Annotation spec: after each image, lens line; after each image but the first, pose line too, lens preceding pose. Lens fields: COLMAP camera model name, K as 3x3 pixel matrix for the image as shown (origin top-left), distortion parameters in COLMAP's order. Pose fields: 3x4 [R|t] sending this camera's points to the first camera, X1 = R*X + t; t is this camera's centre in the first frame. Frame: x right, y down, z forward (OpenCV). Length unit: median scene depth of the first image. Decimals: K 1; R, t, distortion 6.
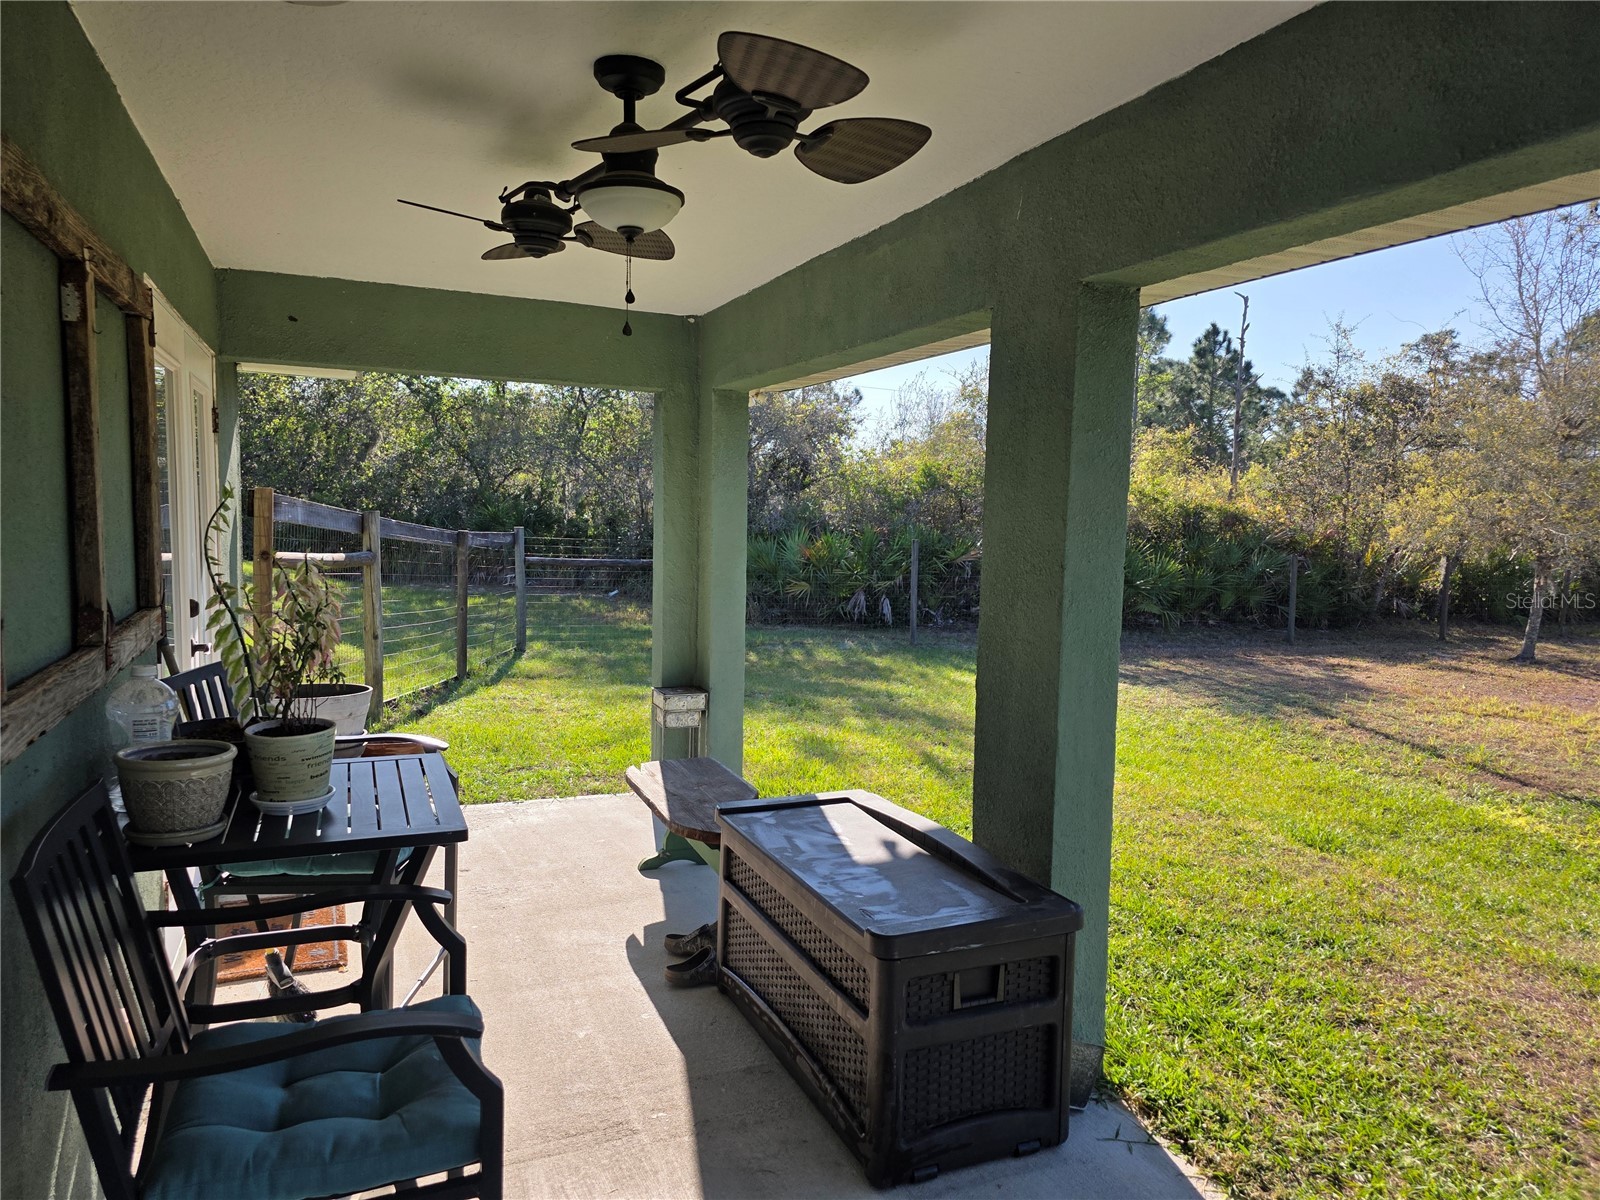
lens RADIAL K [[1075.8, 0, 798.2], [0, 1075.8, 608.4], [0, 0, 1]] dist [0.059986, -0.054896]
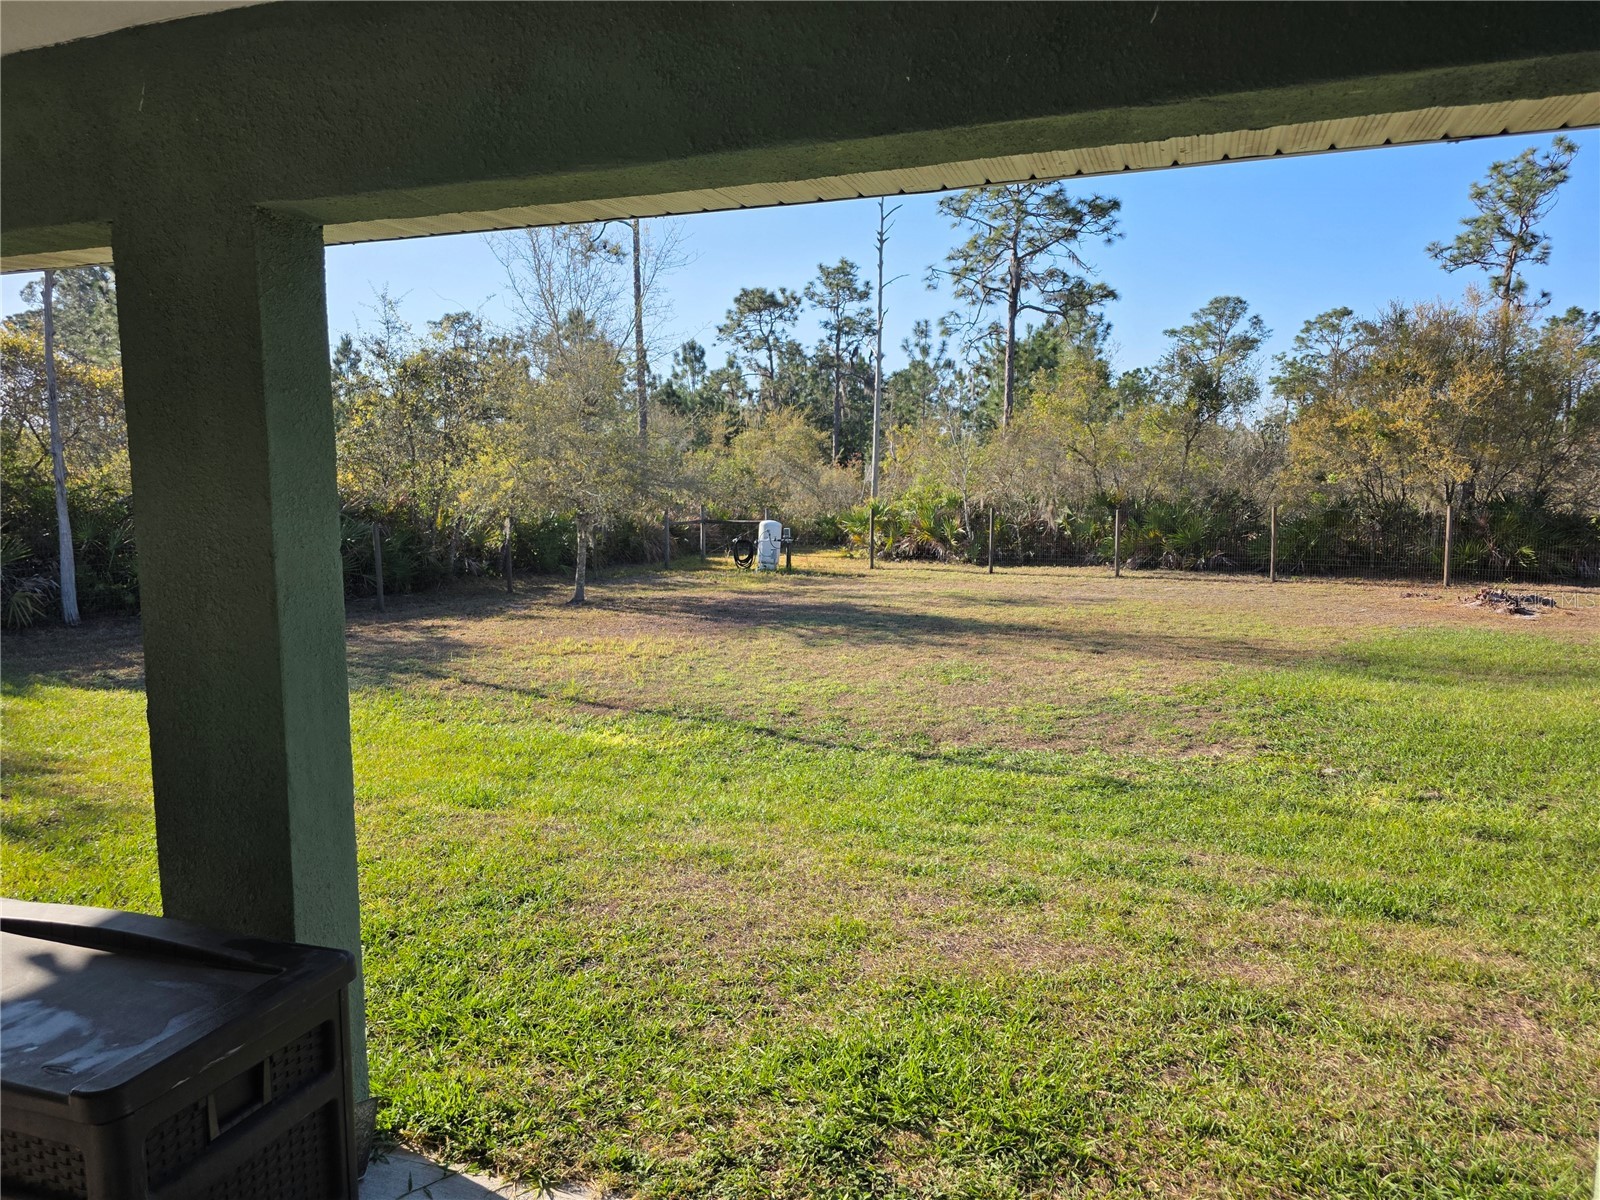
lens RADIAL K [[1073.1, 0, 813.1], [0, 1073.1, 598.8], [0, 0, 1]] dist [0.057080, -0.050273]
pose [[0.666270, -0.106023, 0.738135, -0.066095], [0.090549, 0.994019, 0.061044, -0.013390], [-0.740193, 0.026165, 0.671886, 0.101407]]
